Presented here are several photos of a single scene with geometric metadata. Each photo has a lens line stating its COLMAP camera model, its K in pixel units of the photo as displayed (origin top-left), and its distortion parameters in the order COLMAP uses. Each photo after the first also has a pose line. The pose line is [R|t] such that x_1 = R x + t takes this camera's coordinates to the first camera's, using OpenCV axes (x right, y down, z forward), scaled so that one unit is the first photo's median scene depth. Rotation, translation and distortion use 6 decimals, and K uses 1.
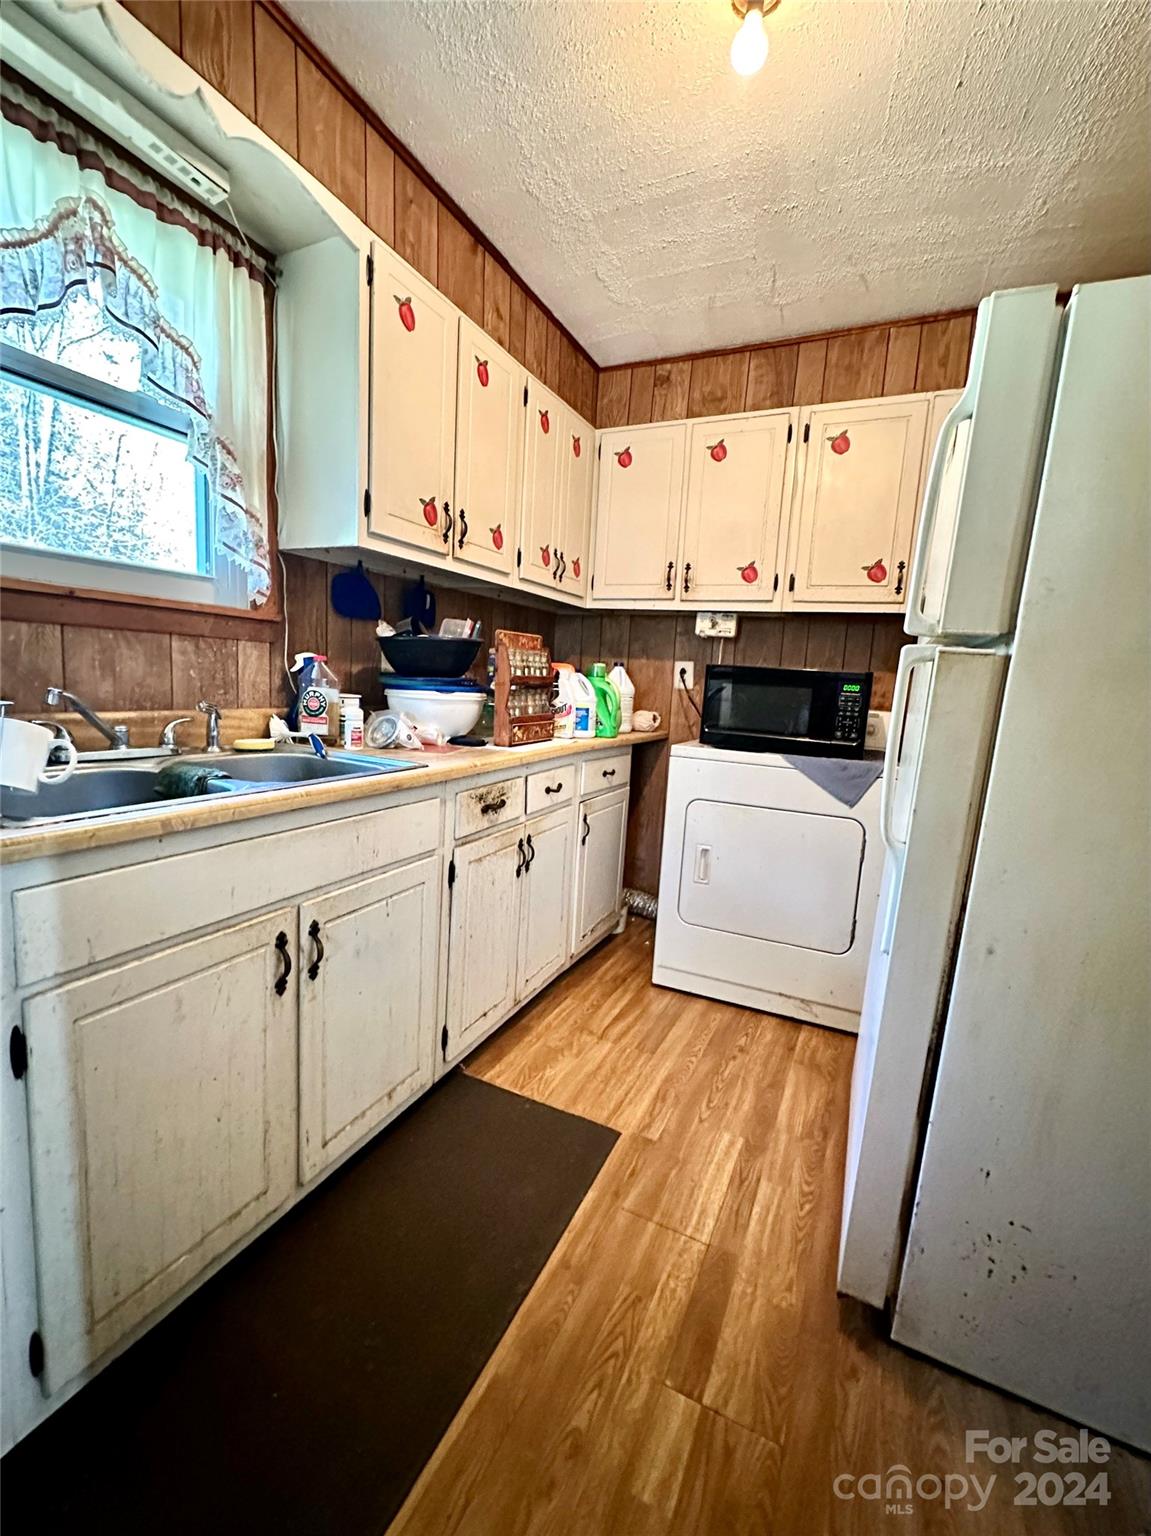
lens RADIAL K [[626.1, 0, 574.4], [0, 626.1, 750.1], [0, 0, 1]] dist [-0.001713, 0.000282]
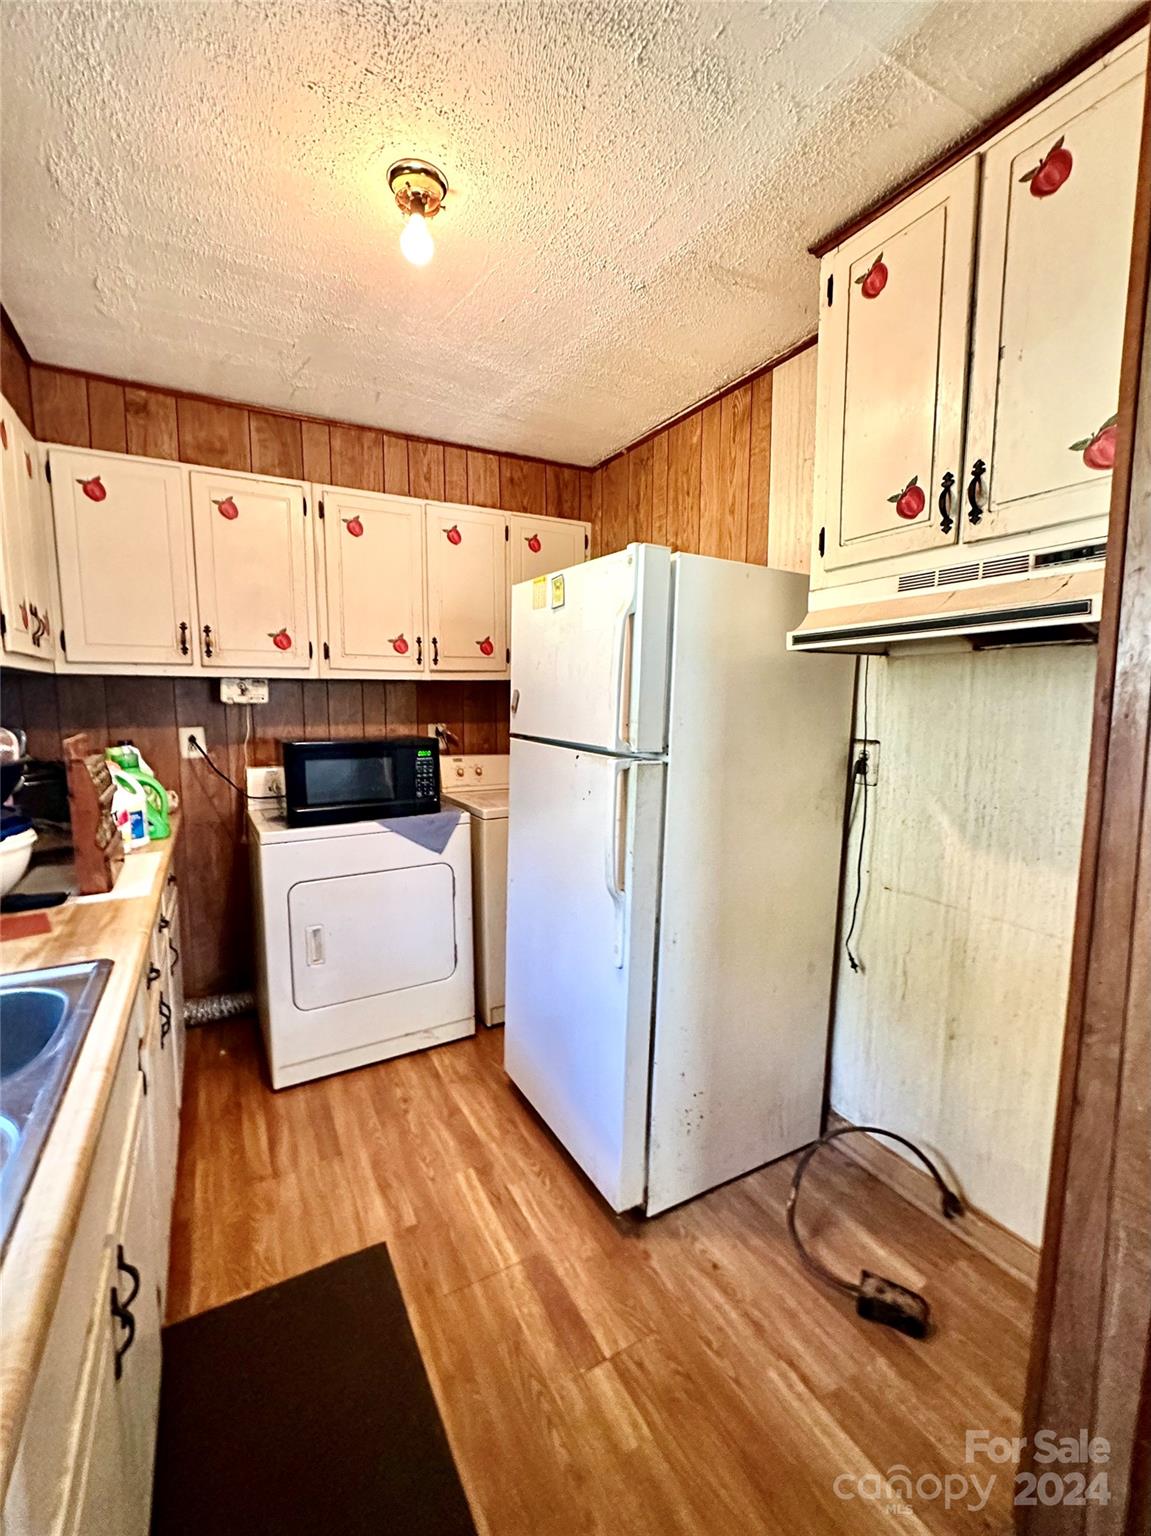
lens RADIAL K [[609.3, 0, 575.5], [0, 609.3, 768.0], [0, 0, 1]] dist [-0.001574, -0.000275]
pose [[0.612201, -0.138152, 0.778539, -0.242090], [0.138577, 0.988125, 0.066373, -0.096493], [-0.778464, 0.067254, 0.624076, 0.067134]]
